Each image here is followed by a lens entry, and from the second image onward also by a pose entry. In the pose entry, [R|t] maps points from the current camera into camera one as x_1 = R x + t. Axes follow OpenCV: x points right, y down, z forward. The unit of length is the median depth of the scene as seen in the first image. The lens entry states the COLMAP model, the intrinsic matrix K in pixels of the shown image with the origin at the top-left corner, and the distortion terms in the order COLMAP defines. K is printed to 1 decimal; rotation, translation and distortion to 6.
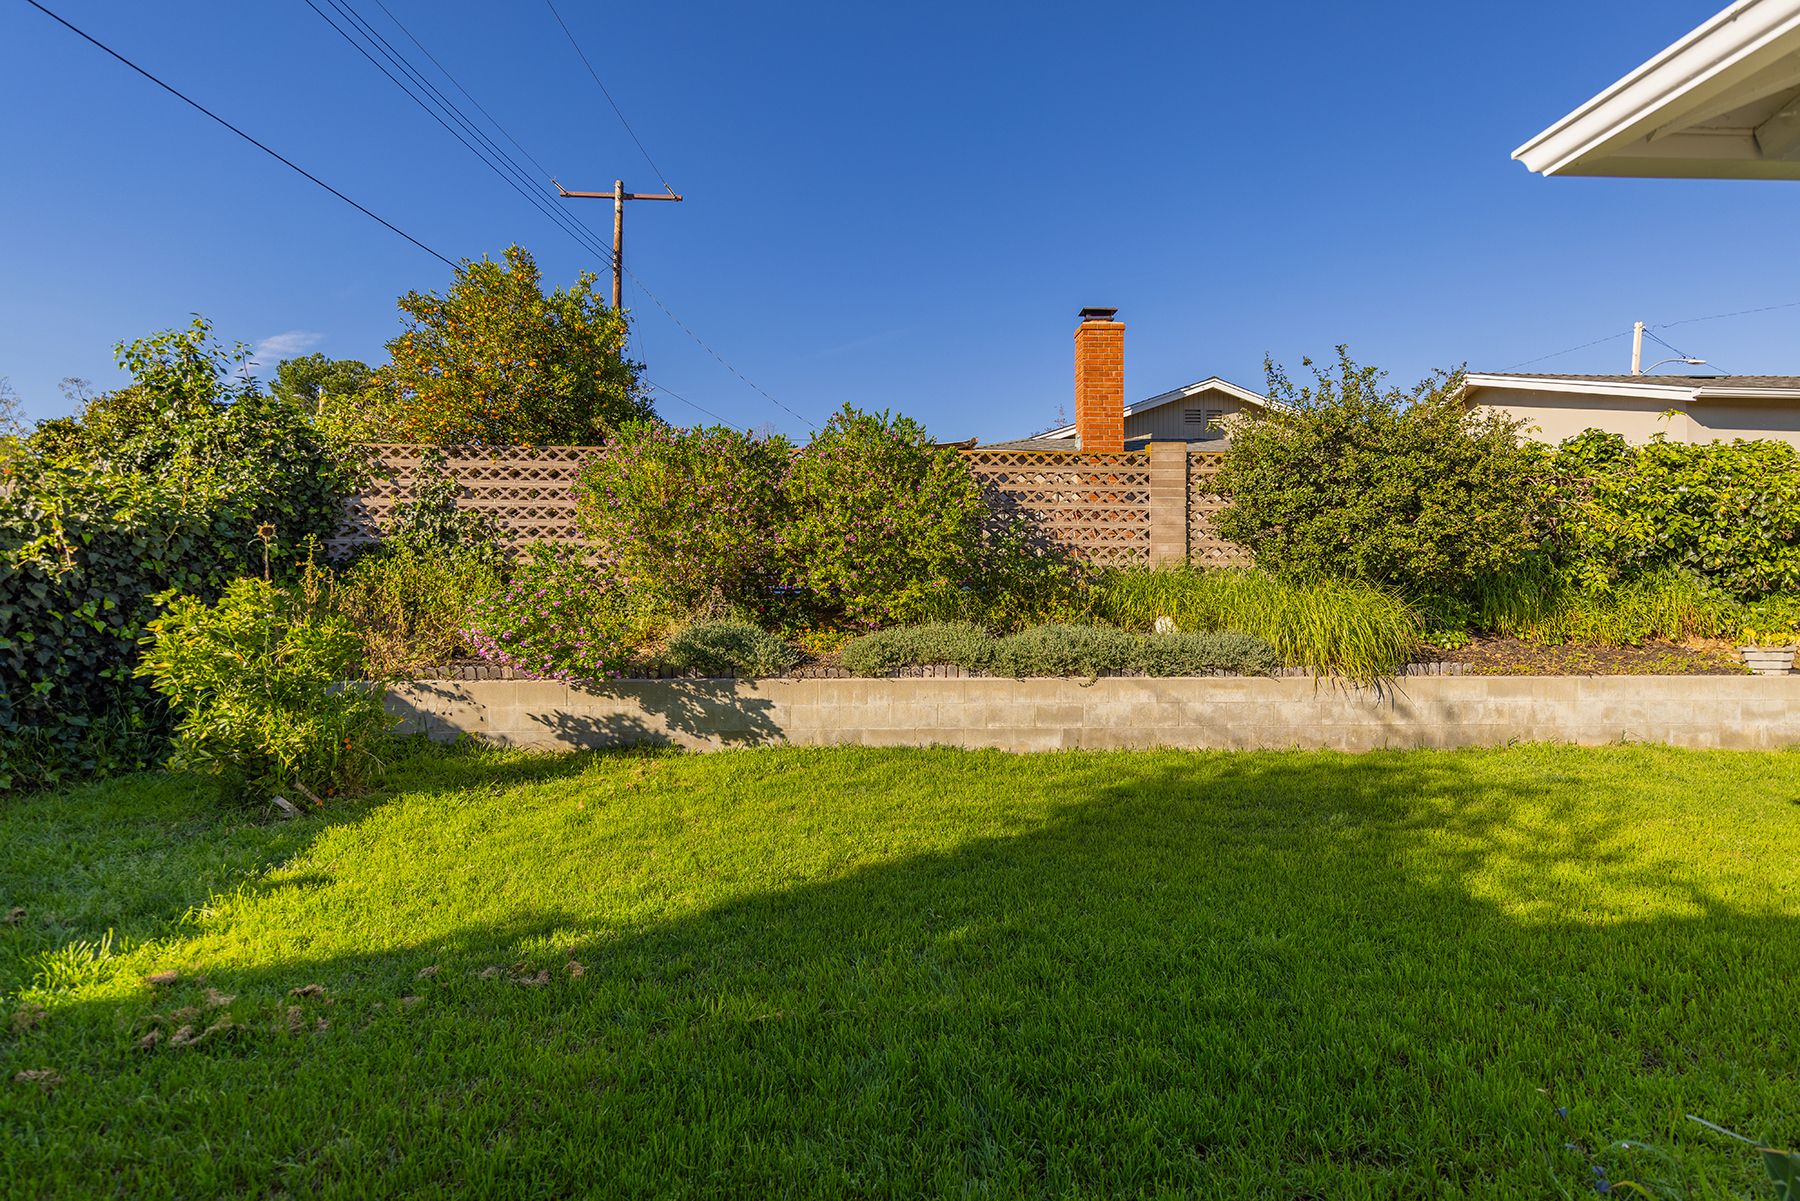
lens RADIAL K [[823.1, 0, 910.2], [0, 823.1, 591.6], [0, 0, 1]] dist [0.024174, 0.000111]
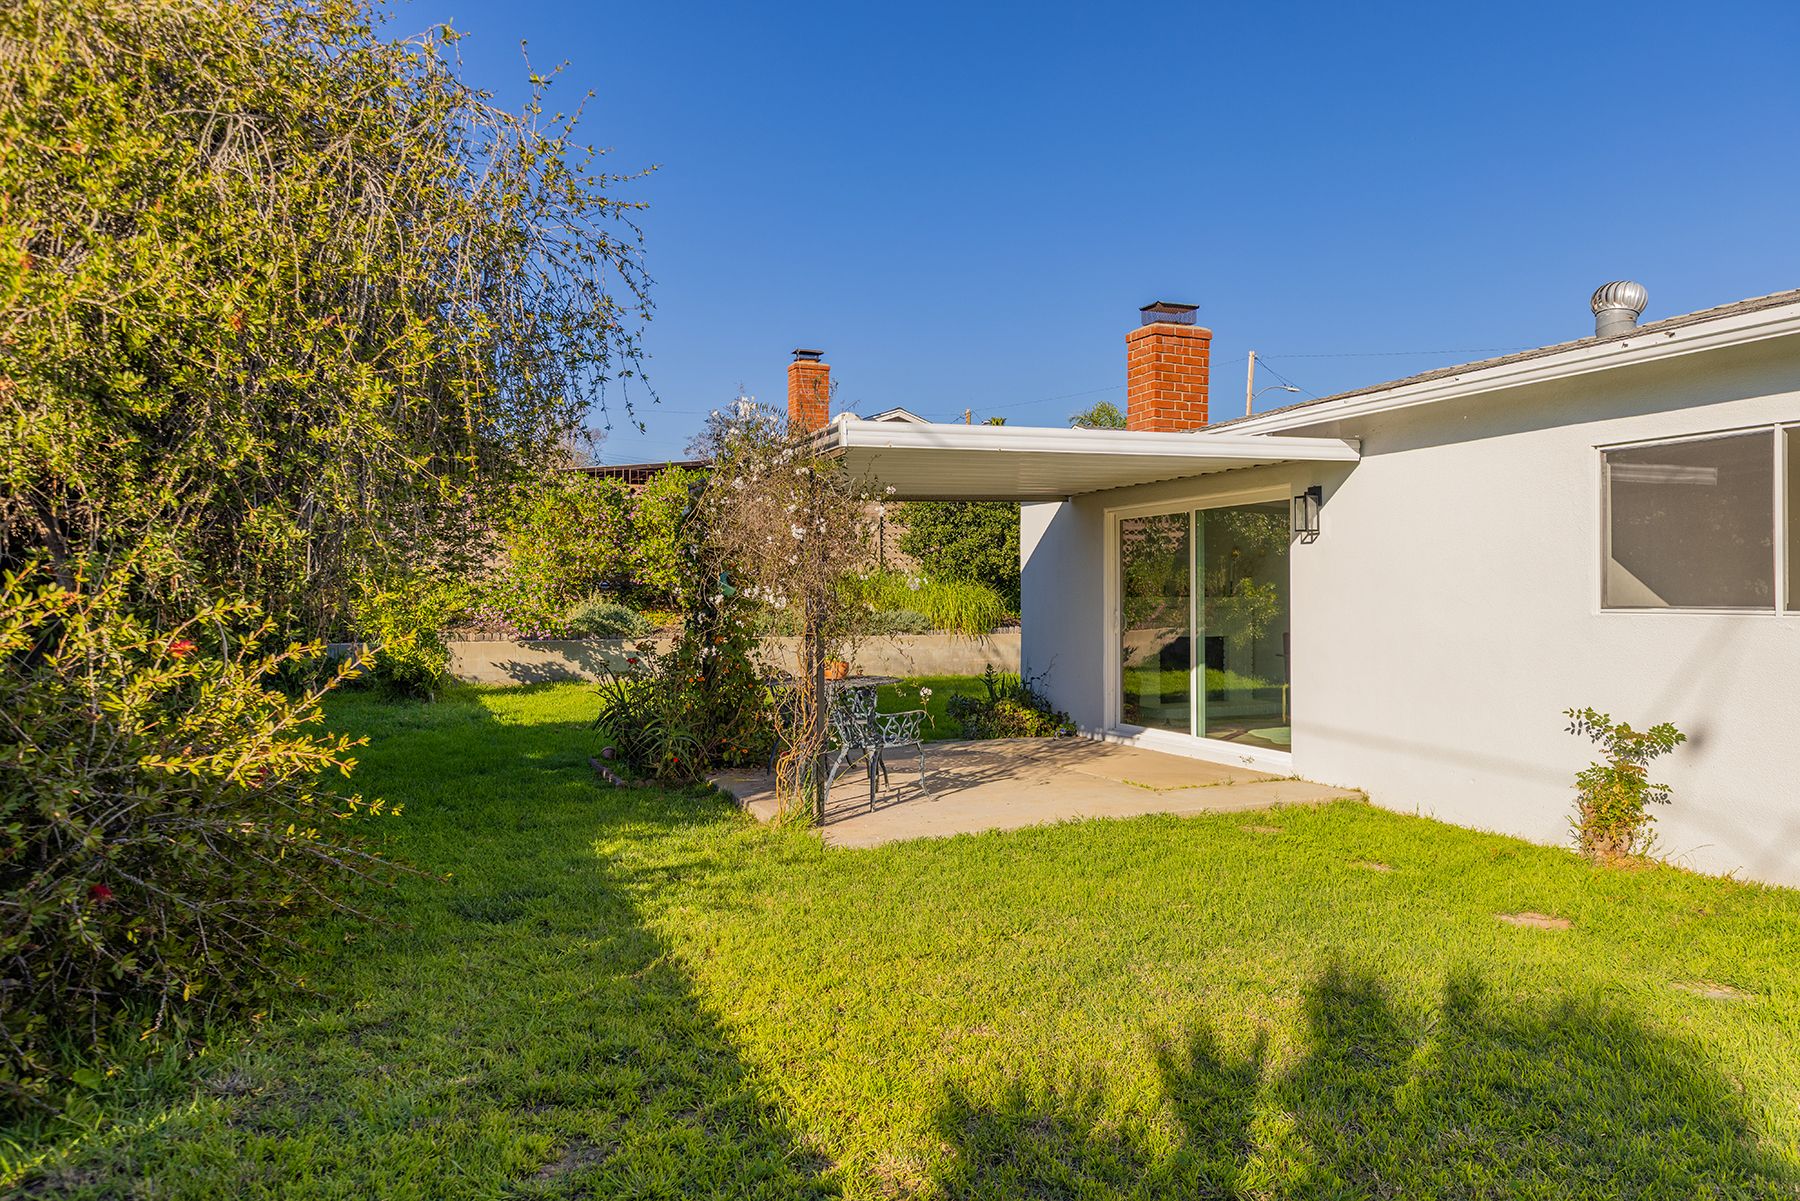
lens RADIAL K [[1282.0, 0, 899.8], [0, 1282.0, 594.7], [0, 0, 1]] dist [0.006368, 0.001926]
pose [[0.940453, -0.000100, 0.339925, -0.541943], [-0.000322, 0.999999, 0.001186, 0.013562], [-0.339925, -0.001225, 0.940452, -1.535942]]
